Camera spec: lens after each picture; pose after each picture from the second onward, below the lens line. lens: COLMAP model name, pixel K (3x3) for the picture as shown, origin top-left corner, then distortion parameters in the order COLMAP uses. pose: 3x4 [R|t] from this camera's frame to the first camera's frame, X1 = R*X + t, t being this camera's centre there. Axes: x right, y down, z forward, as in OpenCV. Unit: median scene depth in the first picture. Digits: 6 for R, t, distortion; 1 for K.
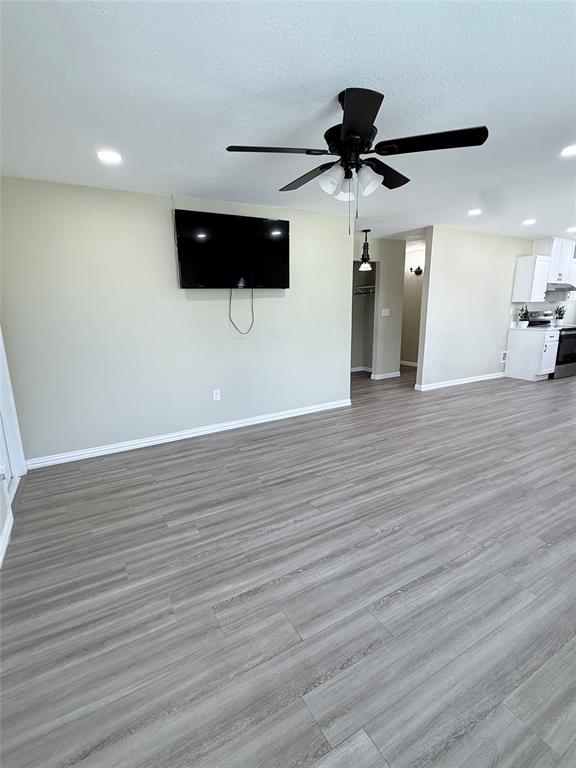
lens RADIAL K [[365.0, 0, 288.0], [0, 365.0, 384.0], [0, 0, 1]] dist [0.000357, 0.000152]
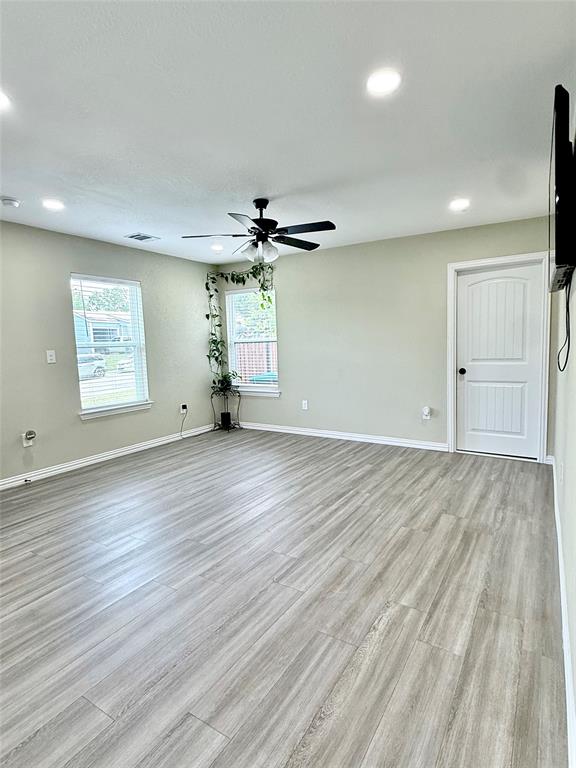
lens RADIAL K [[416.2, 0, 288.0], [0, 416.2, 384.0], [0, 0, 1]] dist [-0.002500, -0.000749]
pose [[-0.877350, 0.089951, -0.471344, 0.591008], [-0.058222, 0.955061, 0.290636, -0.332199], [0.476305, 0.282432, -0.832686, 1.657477]]
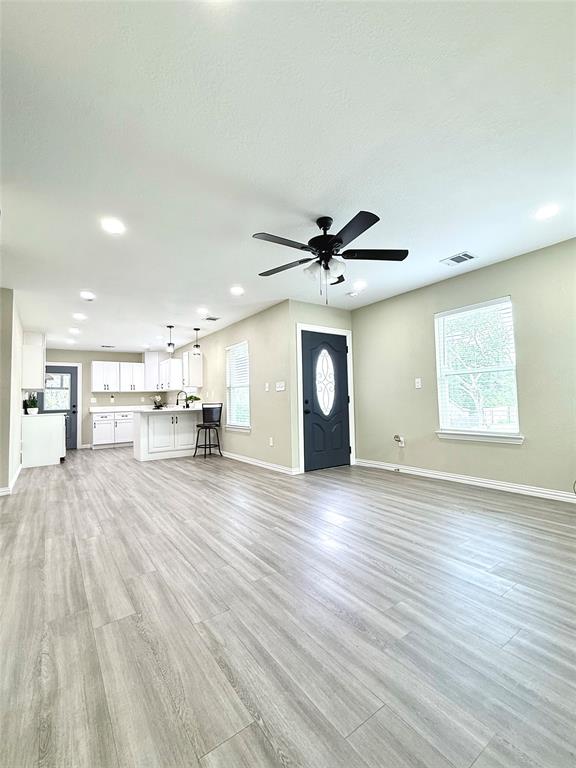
lens RADIAL K [[341.4, 0, 288.0], [0, 341.4, 384.0], [0, 0, 1]] dist [0.000868, 0.000319]
pose [[-0.094393, 0.071162, 0.992988, -0.708472], [0.239928, 0.969667, -0.046684, -0.053832], [-0.966191, 0.233839, -0.108604, 0.866466]]
